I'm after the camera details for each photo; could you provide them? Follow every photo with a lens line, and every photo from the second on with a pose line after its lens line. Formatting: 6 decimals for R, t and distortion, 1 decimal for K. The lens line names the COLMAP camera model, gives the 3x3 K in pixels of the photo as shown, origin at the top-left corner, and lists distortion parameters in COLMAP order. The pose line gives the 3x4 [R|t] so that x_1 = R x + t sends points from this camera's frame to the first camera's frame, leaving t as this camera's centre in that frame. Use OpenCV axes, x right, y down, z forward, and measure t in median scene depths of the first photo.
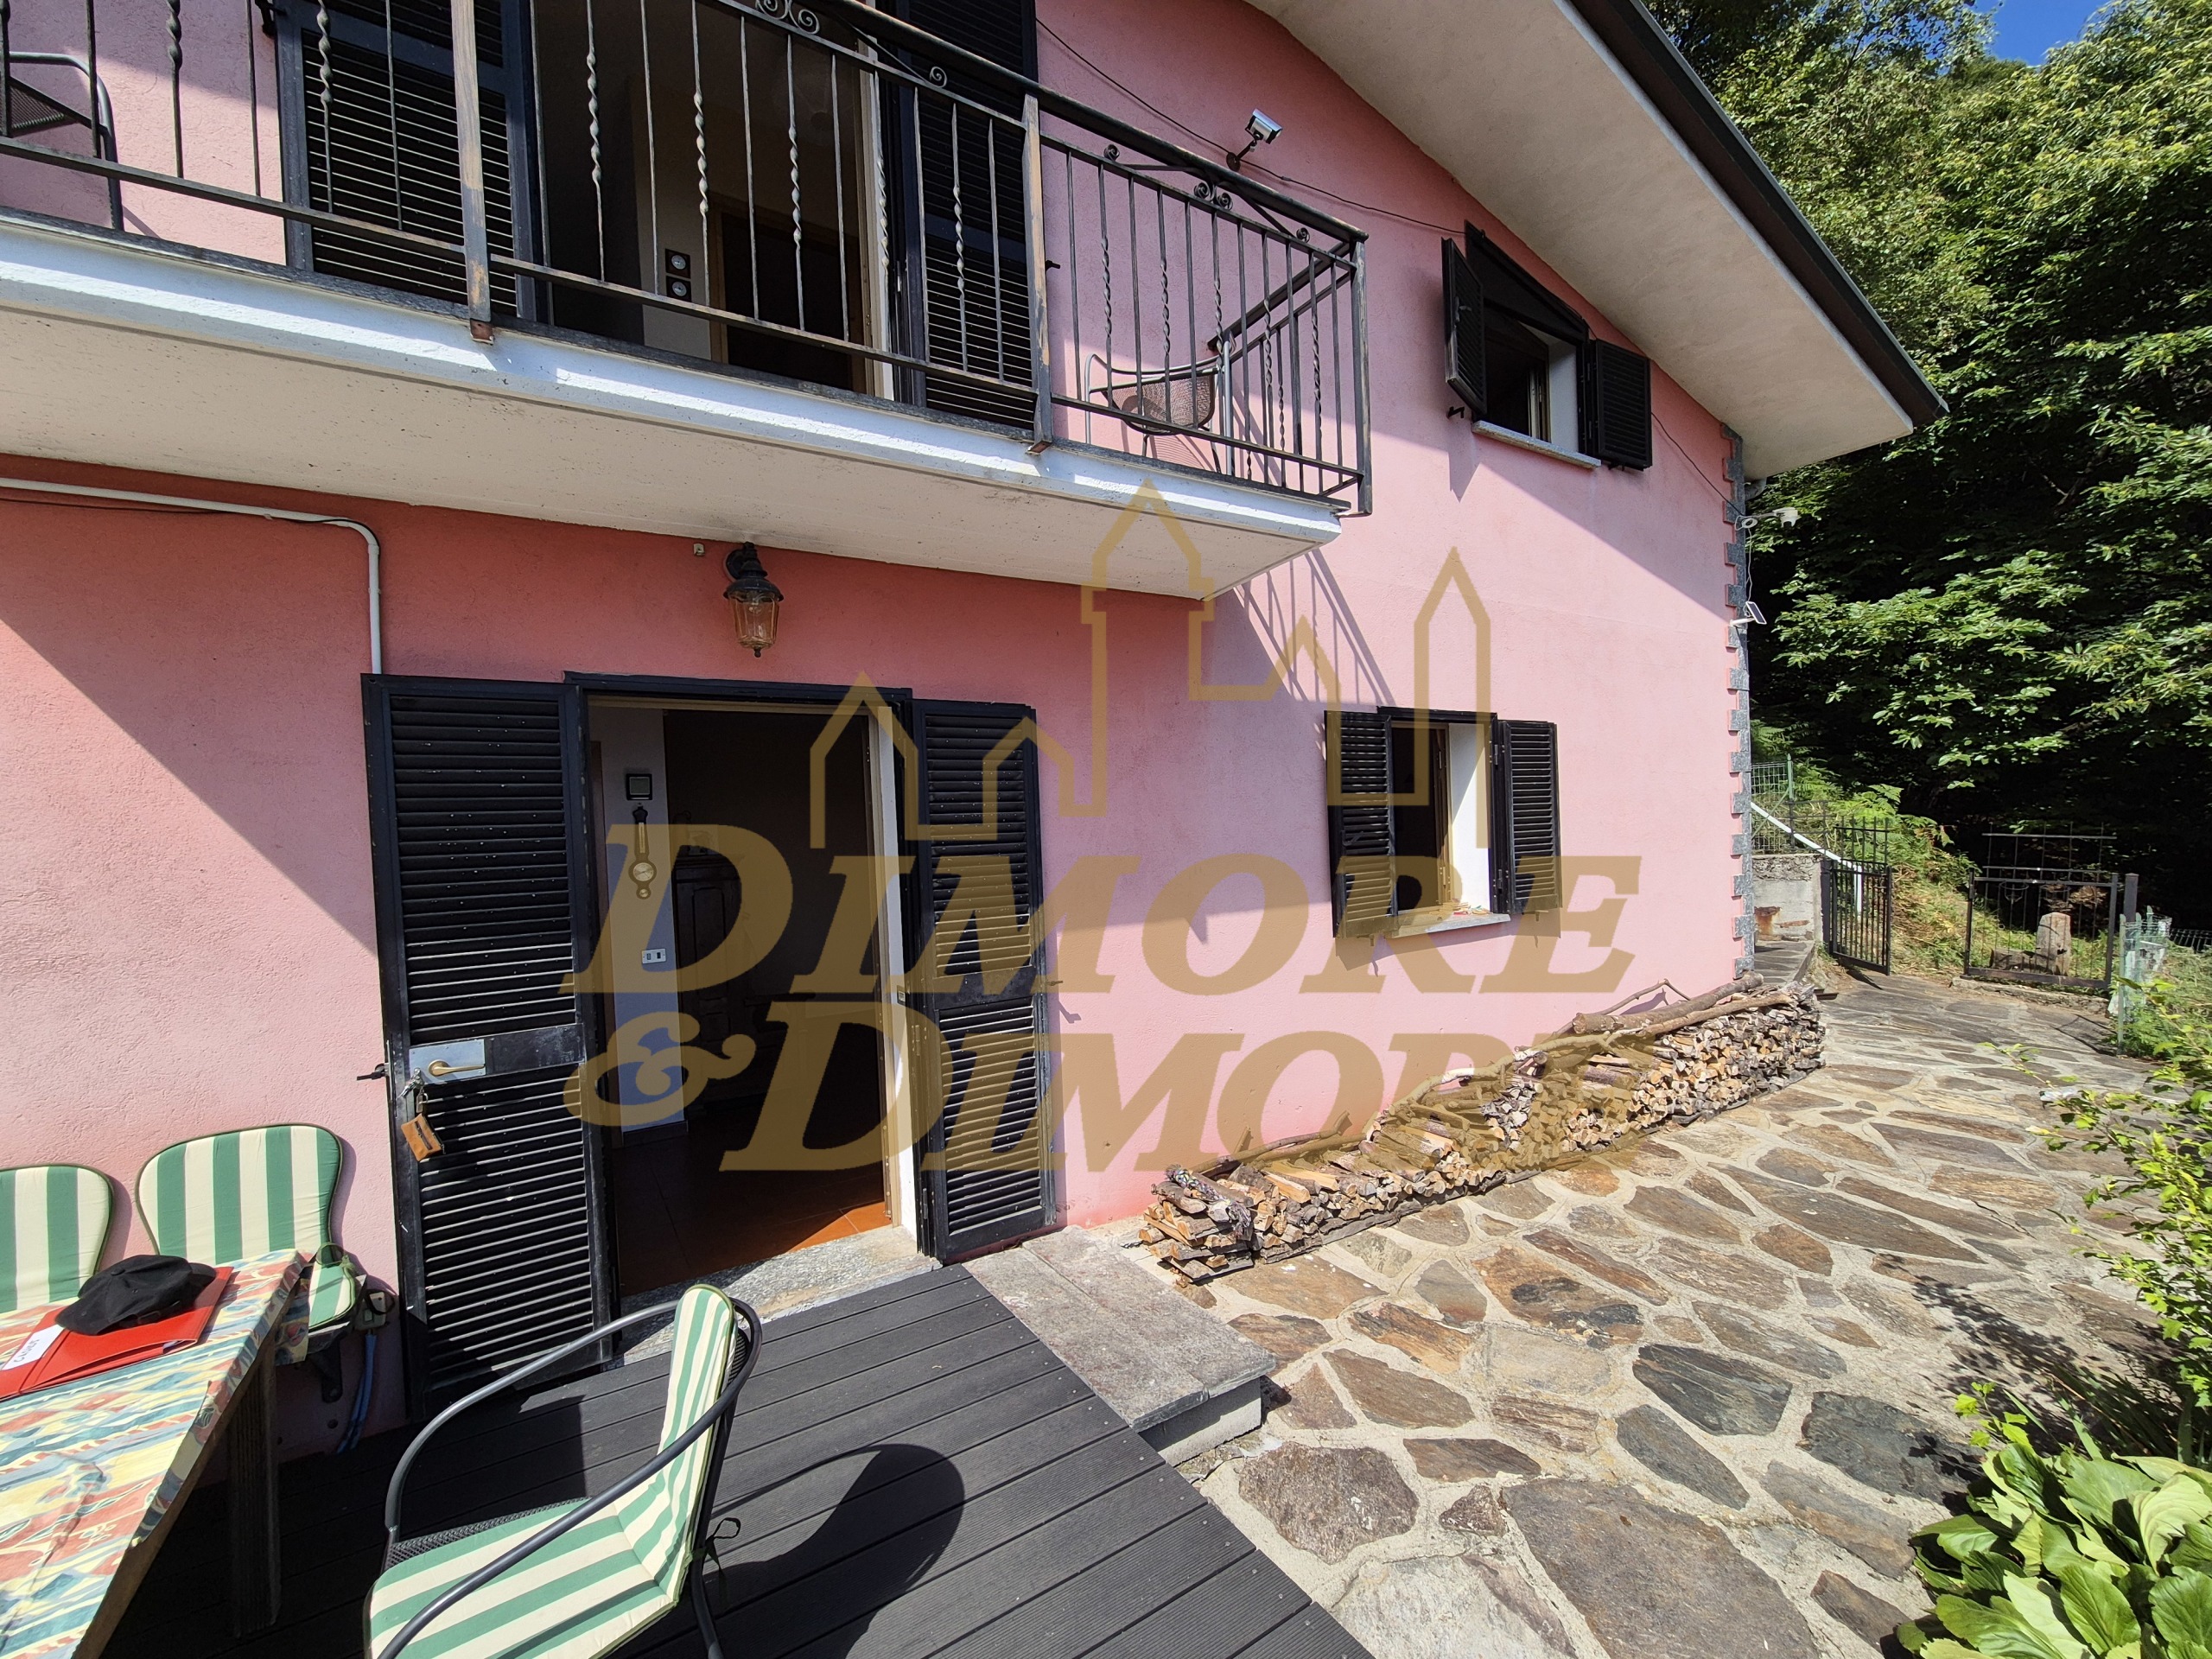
lens RADIAL K [[904.2, 0, 1109.1], [0, 904.2, 857.4], [0, 0, 1]] dist [-0.006127, 0.000160]
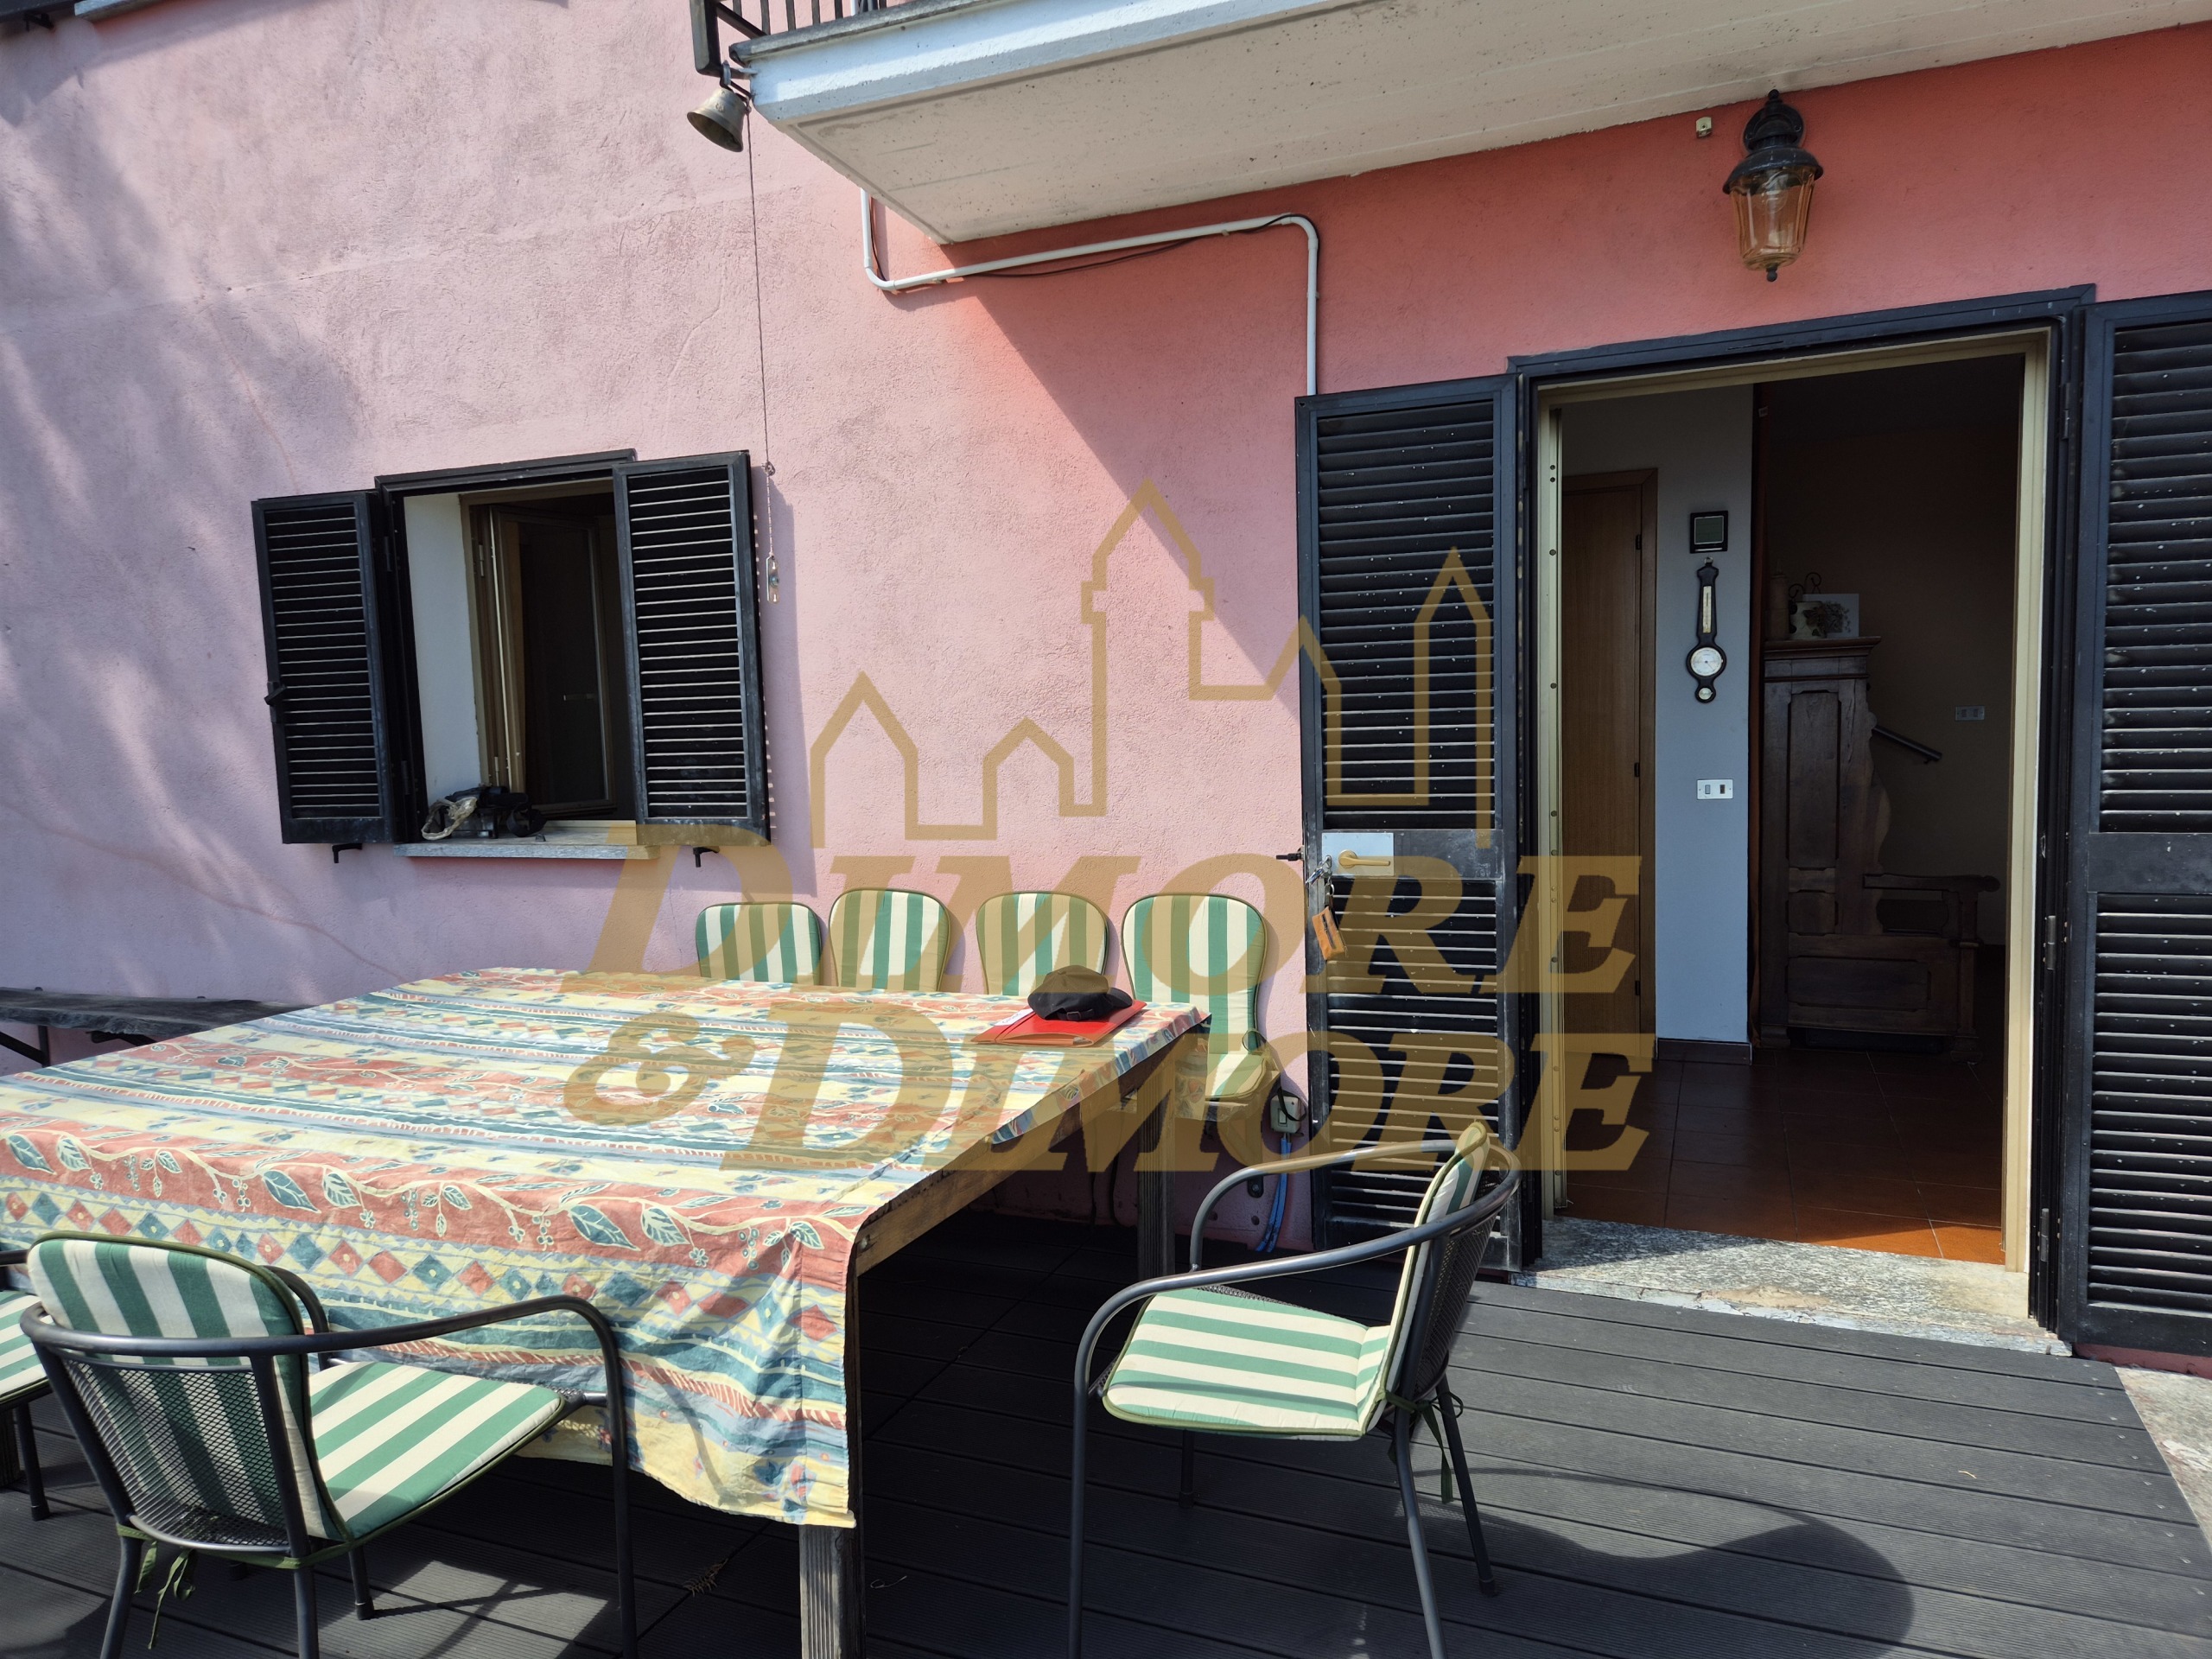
lens RADIAL K [[1472.7, 0, 1114.9], [0, 1472.7, 836.8], [0, 0, 1]] dist [0.103032, -0.078268]
pose [[0.574771, 0.096123, -0.812649, 0.234185], [-0.016406, 0.994231, 0.105998, 0.057493], [0.818150, -0.047592, 0.573032, 0.008495]]
